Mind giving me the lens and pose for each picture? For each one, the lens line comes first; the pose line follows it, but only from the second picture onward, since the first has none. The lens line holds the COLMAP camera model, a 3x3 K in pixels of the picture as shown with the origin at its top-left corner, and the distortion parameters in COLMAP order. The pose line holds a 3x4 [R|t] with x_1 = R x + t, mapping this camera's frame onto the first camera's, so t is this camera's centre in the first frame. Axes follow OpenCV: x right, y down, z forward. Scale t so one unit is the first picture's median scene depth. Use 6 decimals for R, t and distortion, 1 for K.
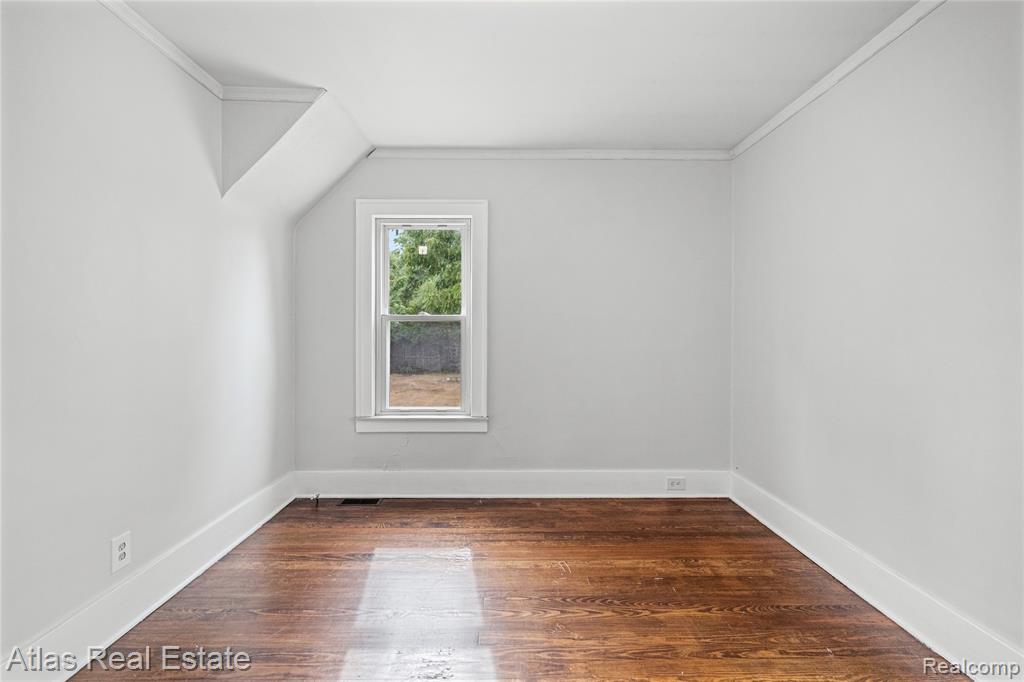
lens RADIAL K [[460.3, 0, 508.7], [0, 460.3, 335.5], [0, 0, 1]] dist [-0.001226, -0.000085]
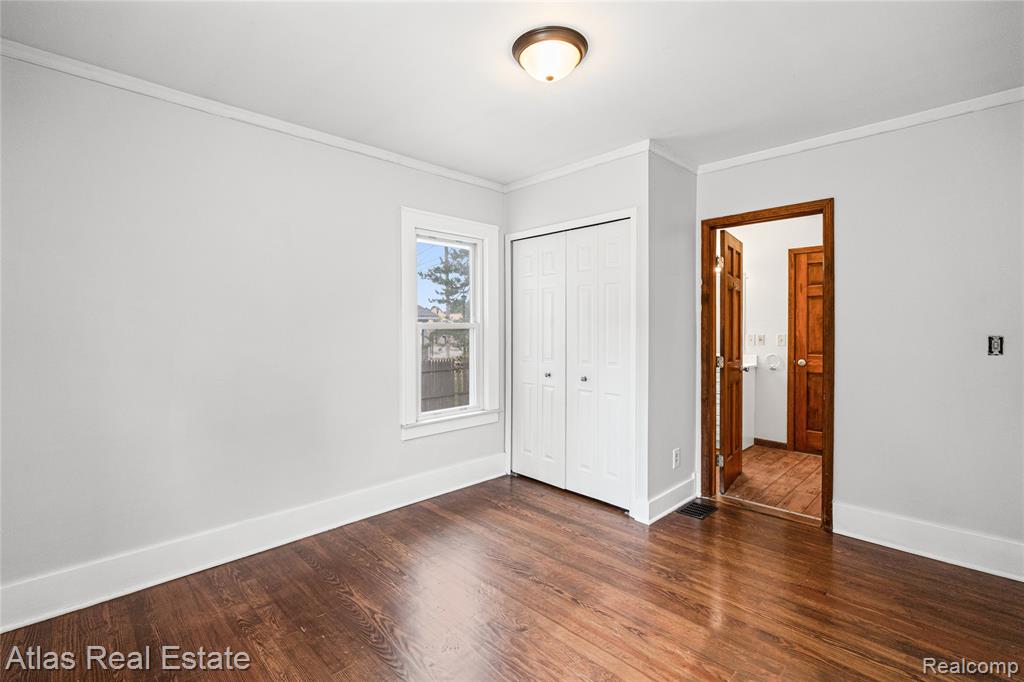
lens RADIAL K [[460.3, 0, 508.7], [0, 460.3, 335.5], [0, 0, 1]] dist [-0.001226, -0.000085]
pose [[-0.699965, -0.004753, 0.714161, -0.572349], [0.012296, 0.999749, 0.018705, -0.040931], [-0.714071, 0.021874, -0.699732, 1.329889]]
